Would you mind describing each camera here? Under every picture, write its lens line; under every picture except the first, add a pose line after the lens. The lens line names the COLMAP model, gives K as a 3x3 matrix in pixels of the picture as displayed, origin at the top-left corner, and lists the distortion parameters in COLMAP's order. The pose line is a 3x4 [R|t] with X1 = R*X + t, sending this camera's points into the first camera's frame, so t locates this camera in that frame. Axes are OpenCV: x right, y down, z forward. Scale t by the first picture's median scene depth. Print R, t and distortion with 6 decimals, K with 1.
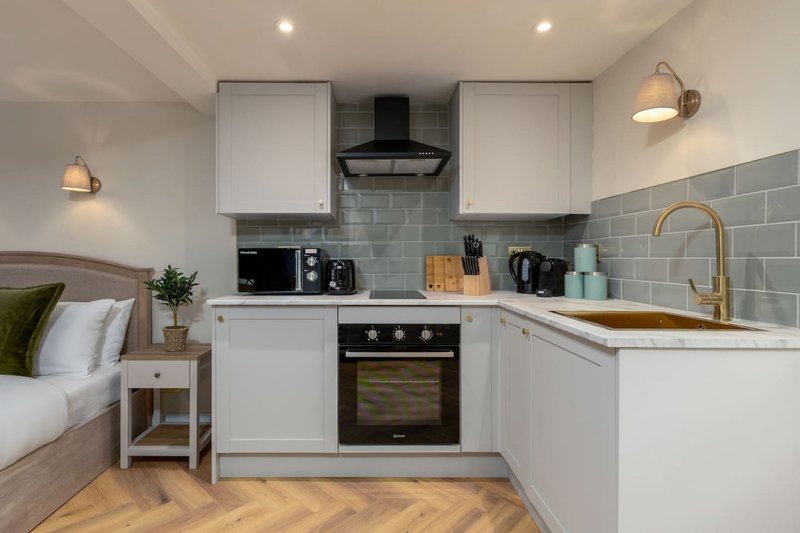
lens RADIAL K [[439.3, 0, 399.5], [0, 439.3, 259.9], [0, 0, 1]] dist [-0.001813, 0.000405]
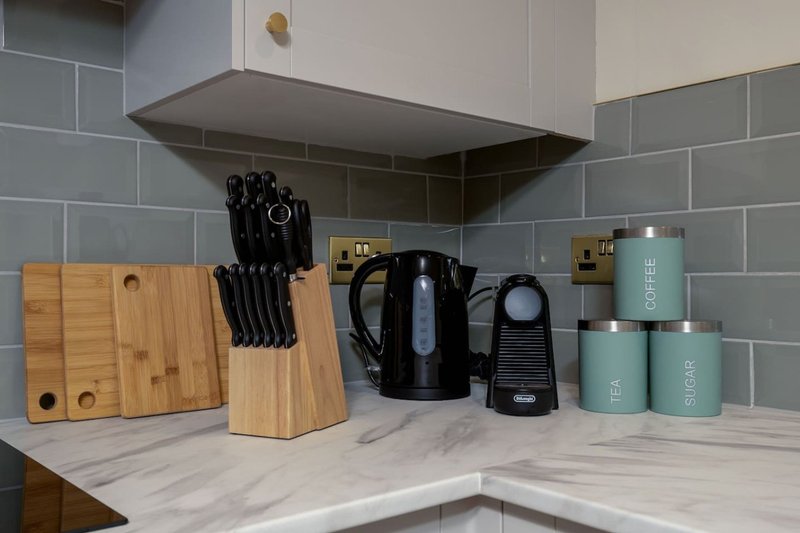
lens RADIAL K [[689.2, 0, 399.1], [0, 689.2, 282.1], [0, 0, 1]] dist [-0.006945, -0.000805]
pose [[0.809637, -0.002874, 0.586924, 0.013902], [0.001458, 0.999995, 0.002886, -0.000364], [-0.586929, -0.001481, 0.809637, 0.731715]]
